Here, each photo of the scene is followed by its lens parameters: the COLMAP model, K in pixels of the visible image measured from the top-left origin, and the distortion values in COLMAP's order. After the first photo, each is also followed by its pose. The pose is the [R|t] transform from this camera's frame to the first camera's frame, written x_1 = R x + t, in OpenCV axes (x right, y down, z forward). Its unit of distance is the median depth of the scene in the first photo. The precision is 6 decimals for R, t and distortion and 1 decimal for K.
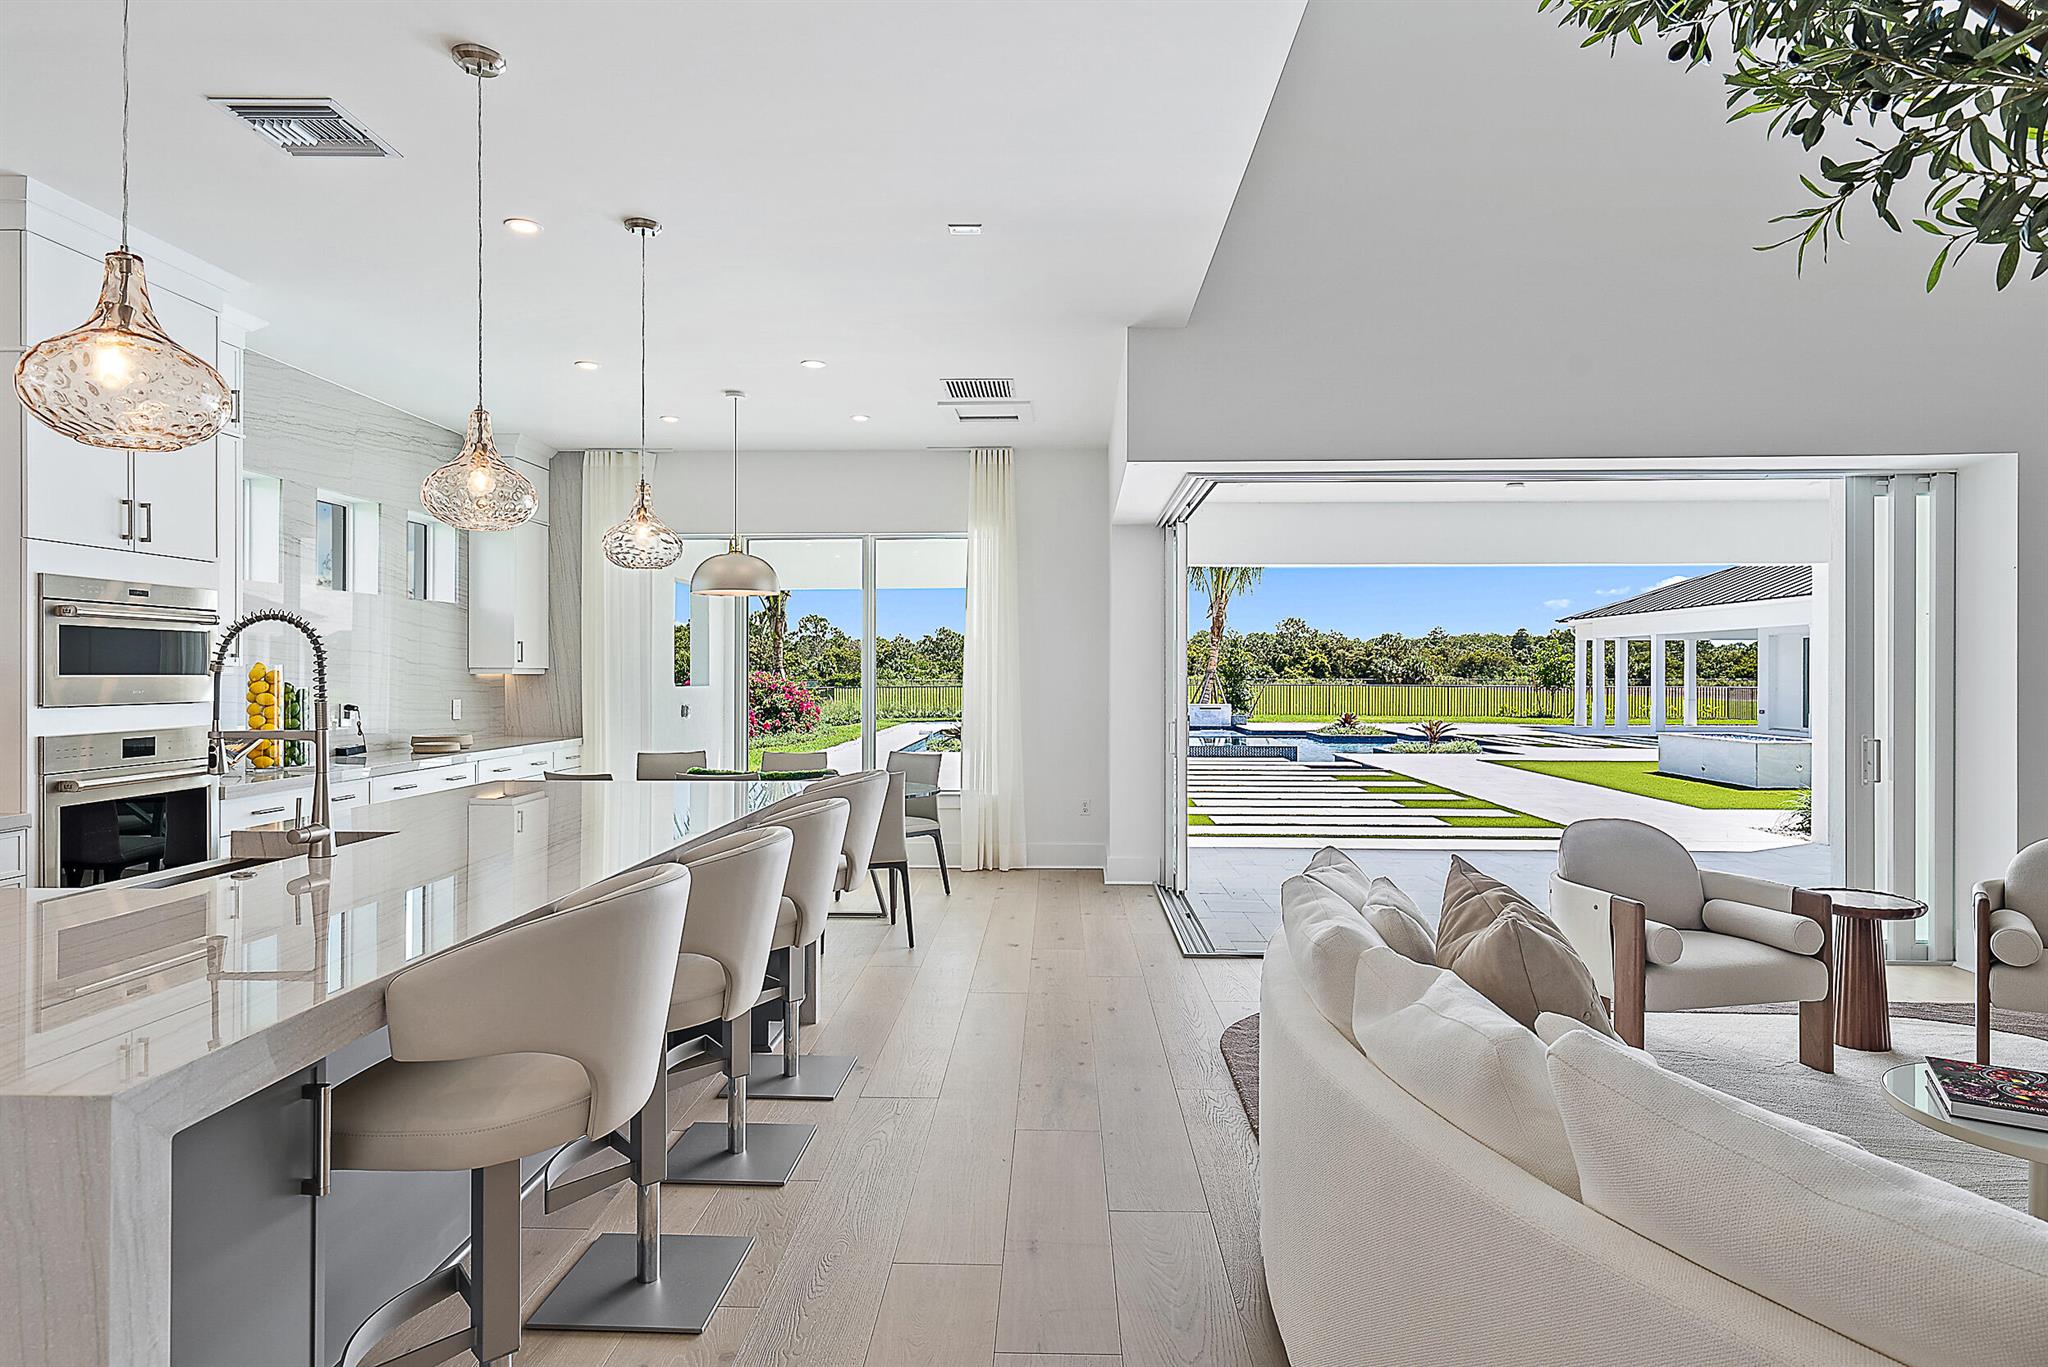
lens RADIAL K [[1104.8, 0, 1030.2], [0, 1104.8, 672.5], [0, 0, 1]] dist [0.000878, 0.000139]
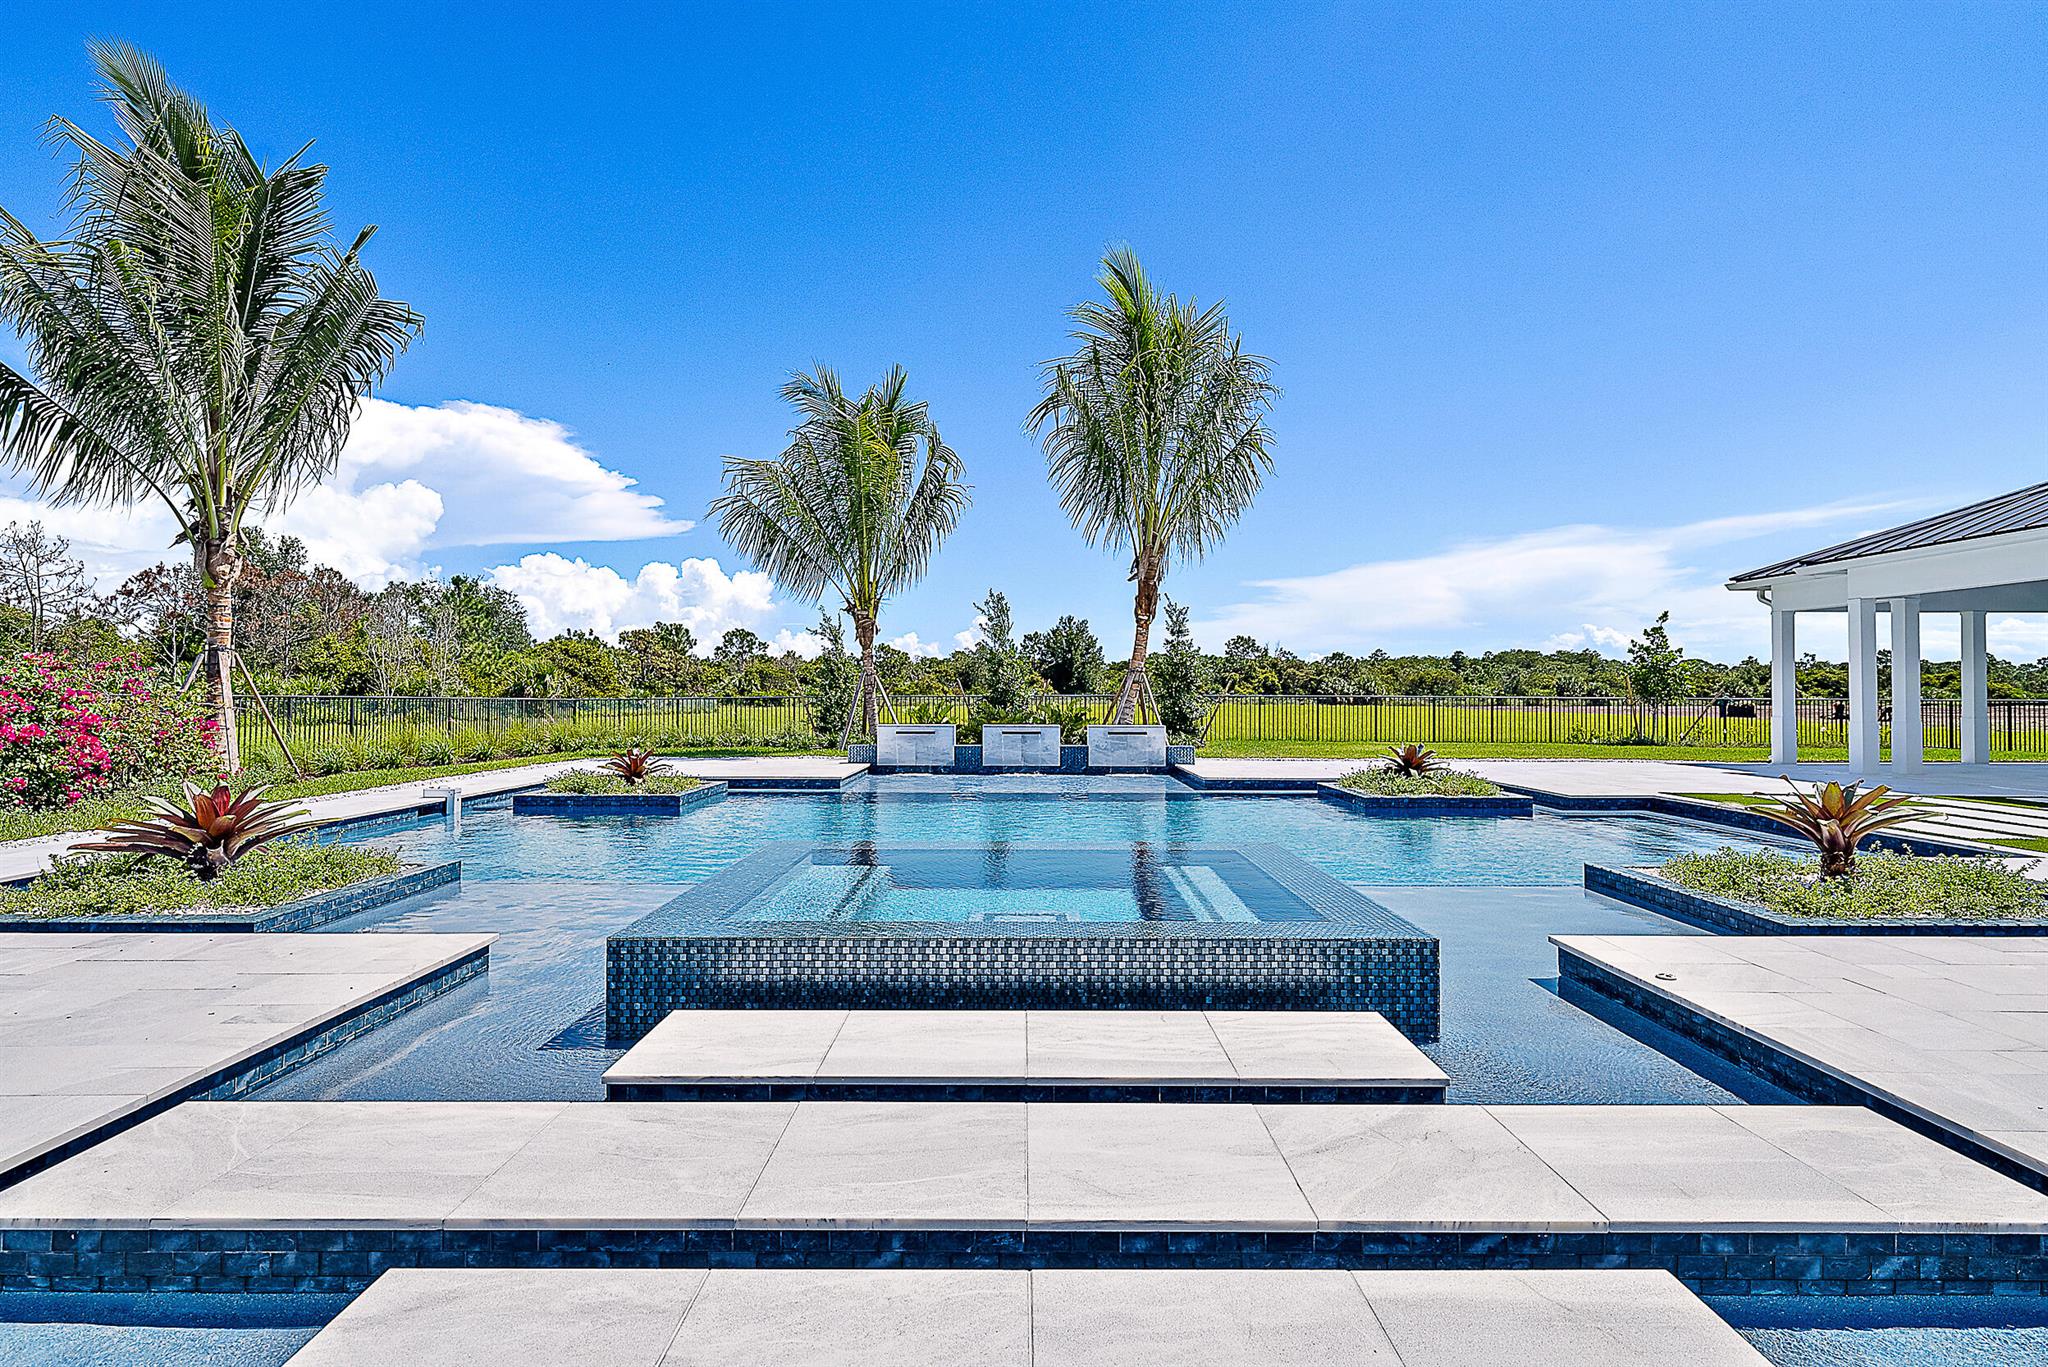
lens RADIAL K [[1023.1, 0, 1024.0], [0, 1023.1, 683.5], [0, 0, 1]] dist [-0.001156, -0.000073]
pose [[0.999649, 0.000777, 0.026478, 0.351692], [-0.000498, 0.999944, -0.010539, 0.047452], [-0.026485, 0.010522, 0.999594, 1.779345]]
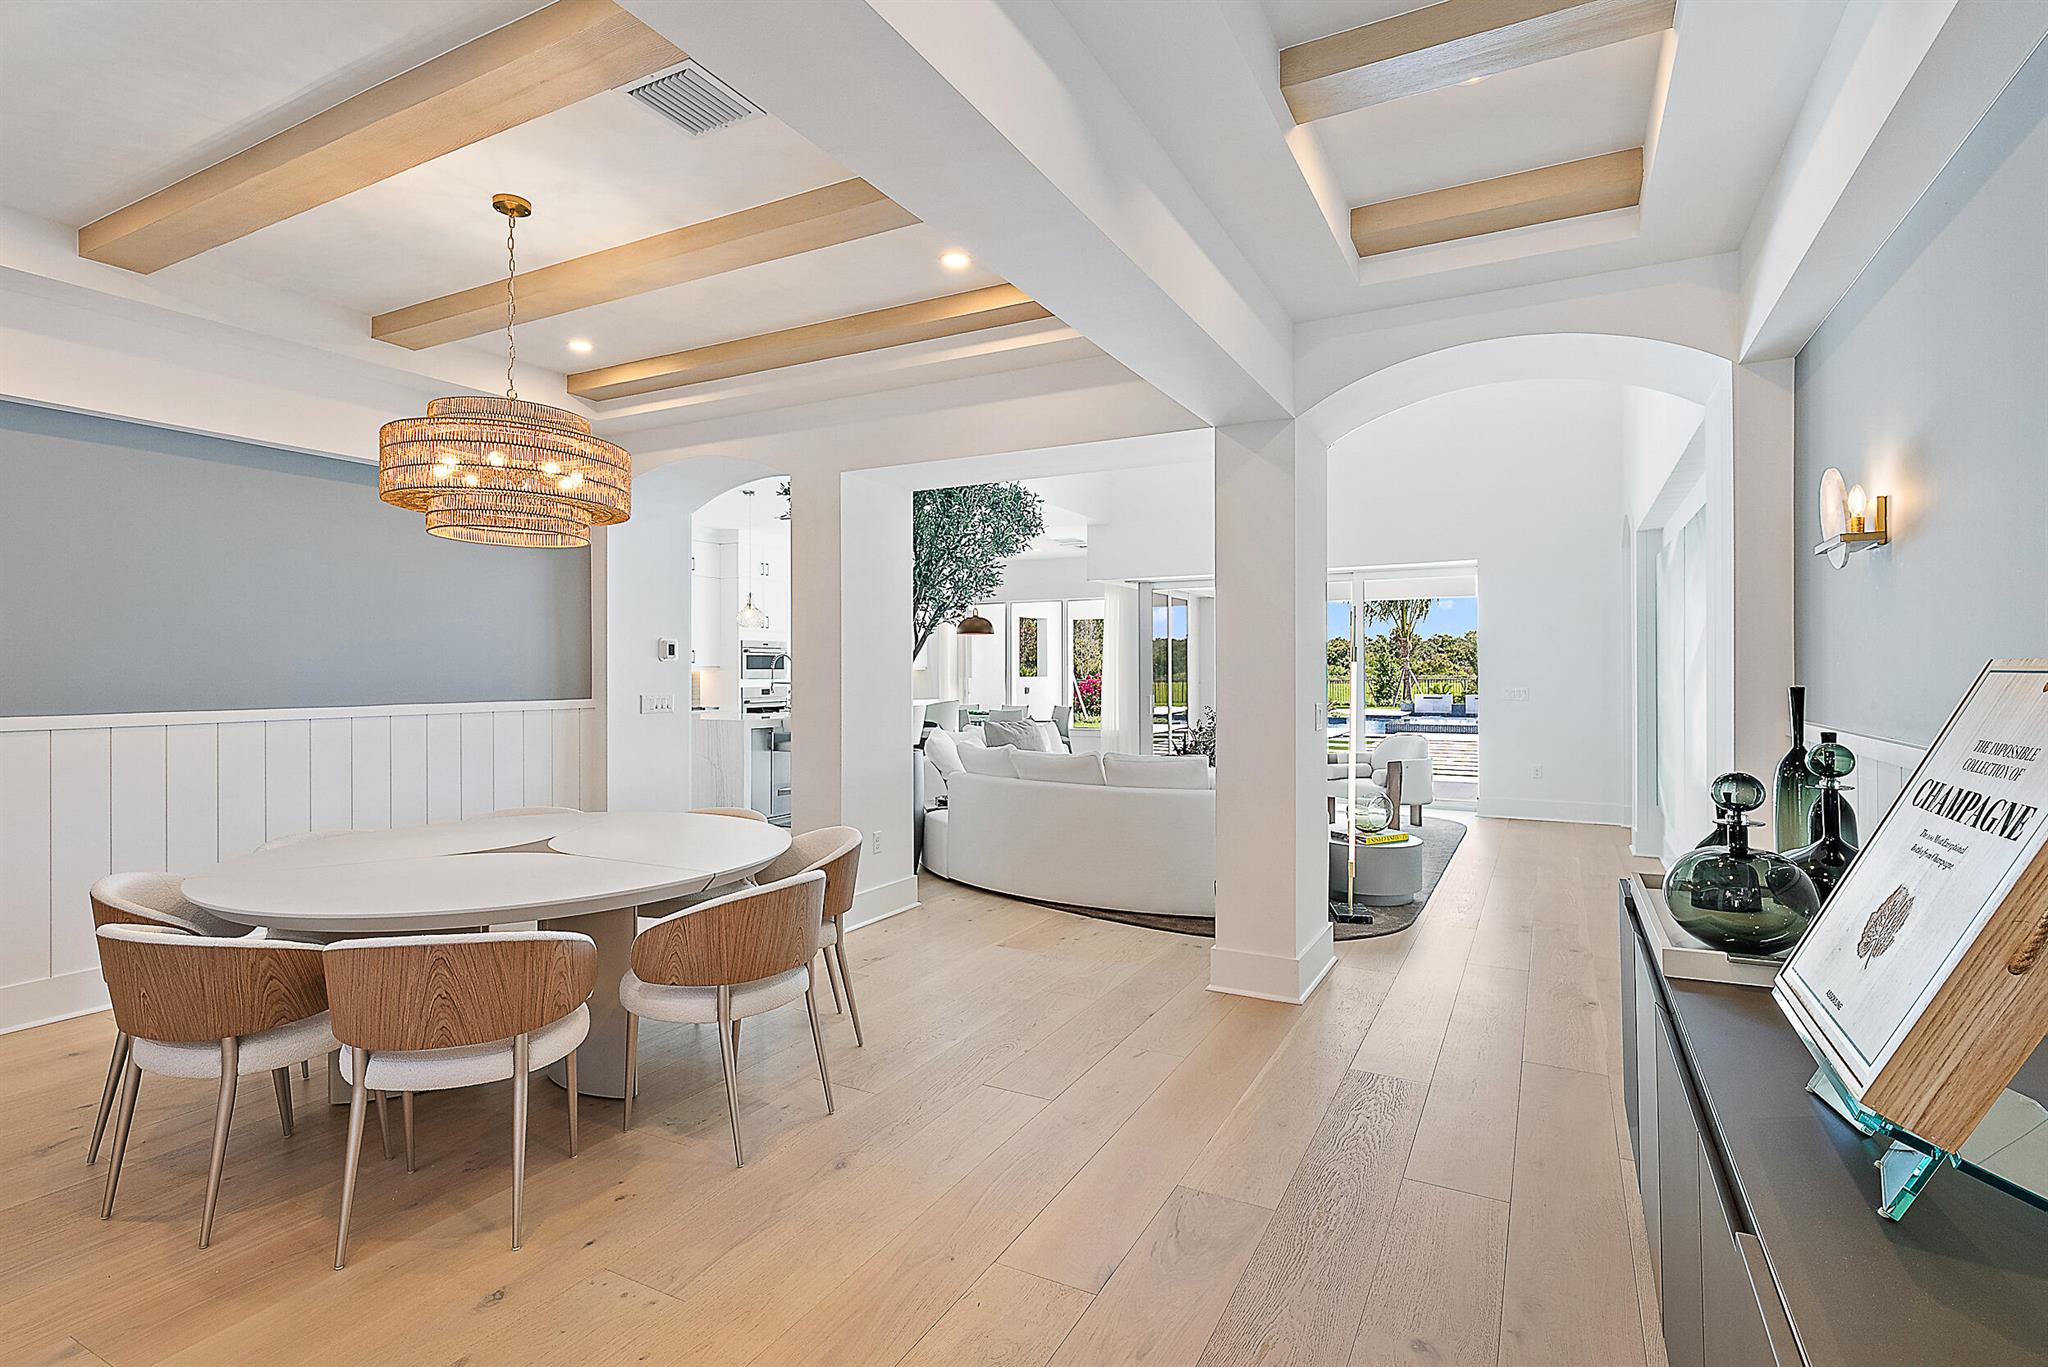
lens RADIAL K [[995.1, 0, 1024.0], [0, 995.1, 683.5], [0, 0, 1]] dist [0.000152, -0.000006]
pose [[0.894072, 0.002173, -0.447919, 0.518591], [0.003923, 0.999912, 0.012681, 0.004056], [0.447907, -0.013095, 0.893984, -0.559855]]
